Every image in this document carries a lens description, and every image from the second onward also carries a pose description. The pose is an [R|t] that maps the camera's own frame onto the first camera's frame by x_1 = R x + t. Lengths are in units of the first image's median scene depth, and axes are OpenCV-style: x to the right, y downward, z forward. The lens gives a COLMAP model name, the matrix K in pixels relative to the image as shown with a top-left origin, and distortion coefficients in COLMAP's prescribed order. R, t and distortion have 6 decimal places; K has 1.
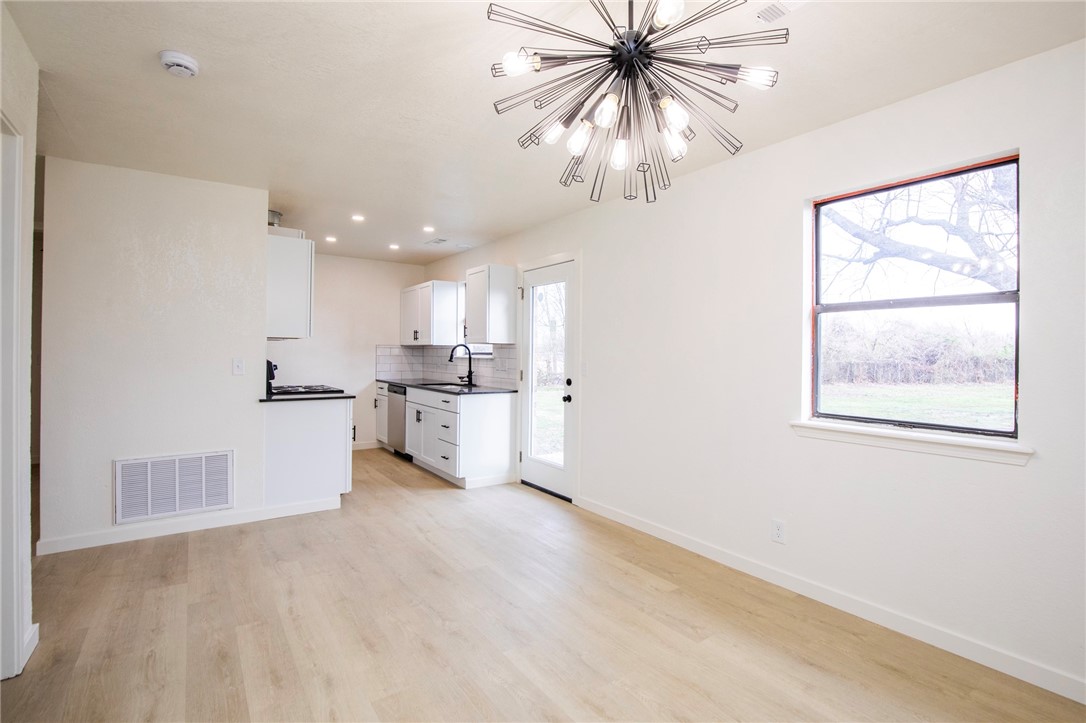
lens RADIAL K [[510.6, 0, 540.5], [0, 510.6, 351.9], [0, 0, 1]] dist [-0.002006, -0.000247]
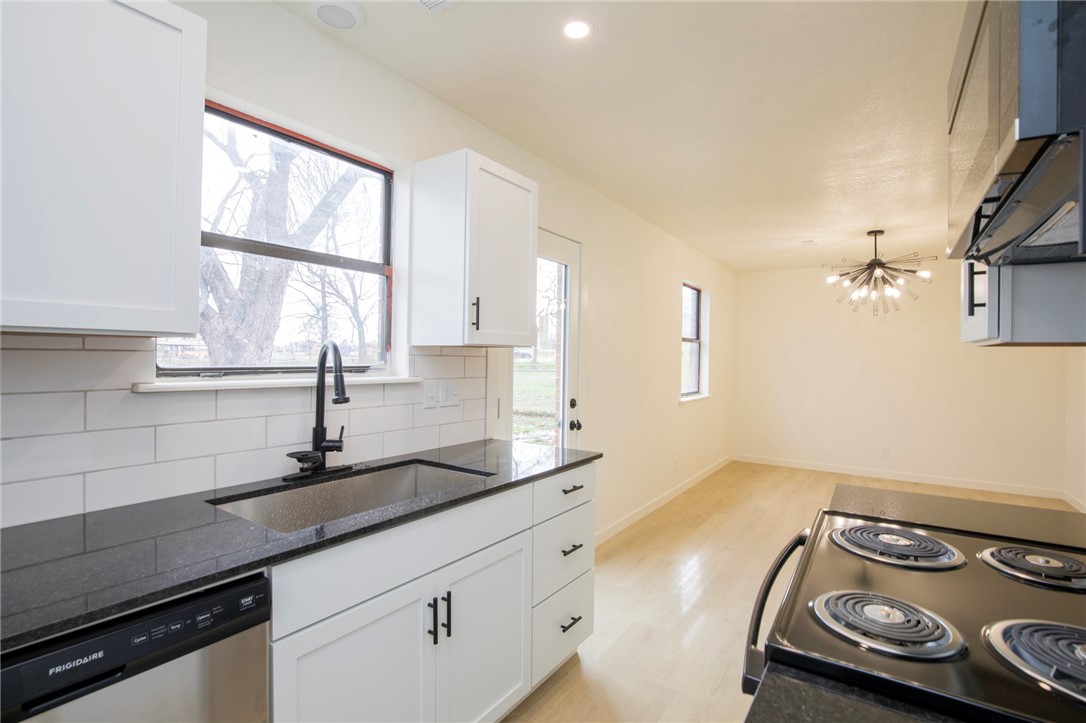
lens RADIAL K [[495.3, 0, 550.2], [0, 495.3, 360.9], [0, 0, 1]] dist [-0.001910, -0.000072]
pose [[-0.356468, -0.015930, 0.934172, -0.617112], [-0.014476, 0.999829, 0.011526, -0.011226], [-0.934195, -0.009415, -0.356638, 1.300147]]
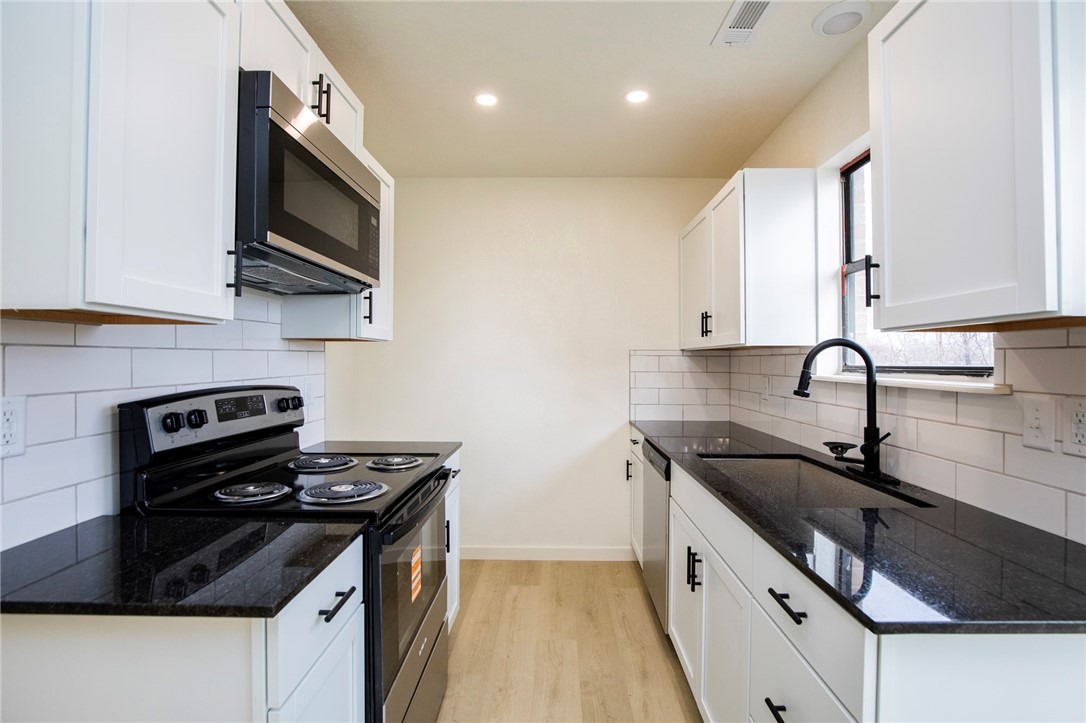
lens RADIAL K [[493.0, 0, 557.9], [0, 493.0, 356.2], [0, 0, 1]] dist [-0.001613, -0.000087]
pose [[0.817668, -0.011503, -0.575575, -0.161041], [0.005592, 0.999912, -0.012040, -0.003560], [0.575663, 0.006626, 0.817660, 0.869164]]
